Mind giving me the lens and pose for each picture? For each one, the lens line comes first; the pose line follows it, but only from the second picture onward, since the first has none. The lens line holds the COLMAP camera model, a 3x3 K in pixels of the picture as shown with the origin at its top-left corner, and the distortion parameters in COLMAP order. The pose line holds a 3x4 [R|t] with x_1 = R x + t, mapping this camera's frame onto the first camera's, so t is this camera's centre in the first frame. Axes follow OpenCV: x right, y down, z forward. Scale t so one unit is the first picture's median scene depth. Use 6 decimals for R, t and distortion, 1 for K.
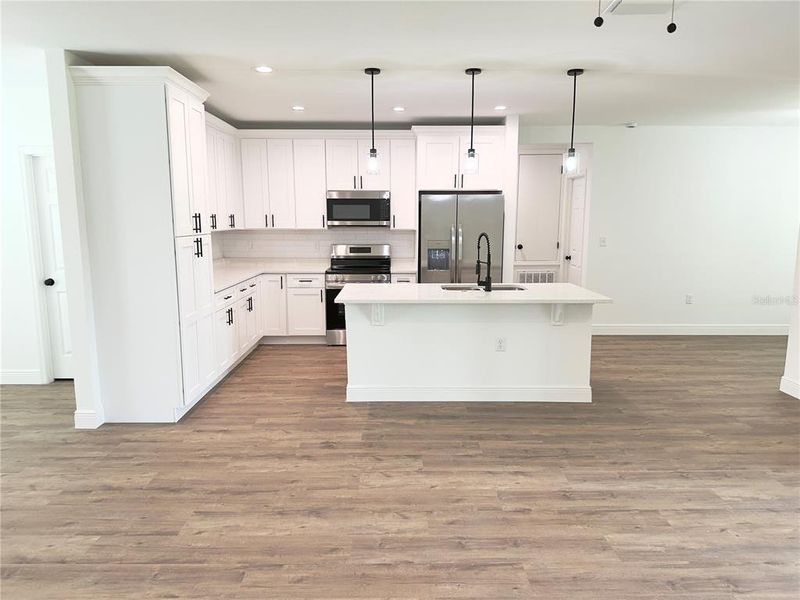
lens RADIAL K [[562.1, 0, 400.0], [0, 562.1, 300.0], [0, 0, 1]] dist [0.099206, -0.151171]
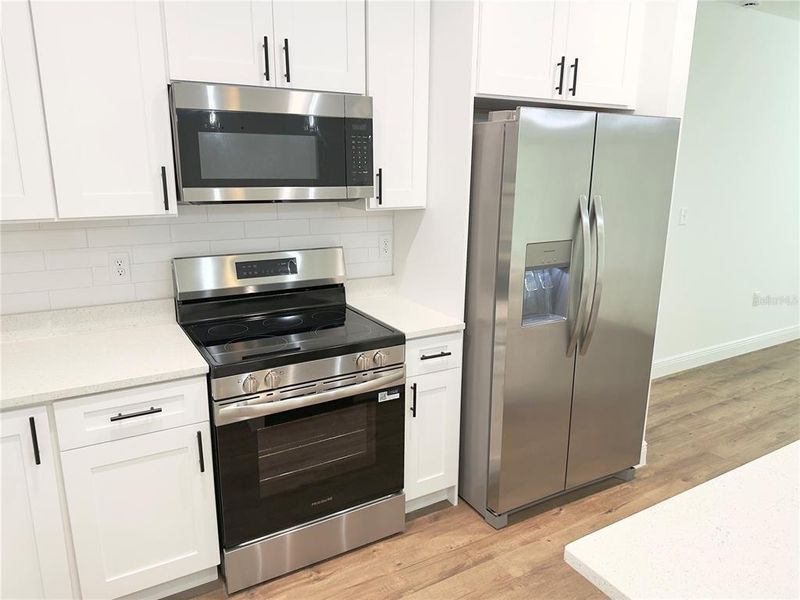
lens RADIAL K [[562.1, 0, 400.0], [0, 562.1, 300.0], [0, 0, 1]] dist [0.099206, -0.151171]
pose [[0.867755, -0.111212, 0.484389, -0.203460], [0.066619, 0.991874, 0.108383, -0.121024], [-0.492507, -0.061780, 0.868113, 0.775004]]
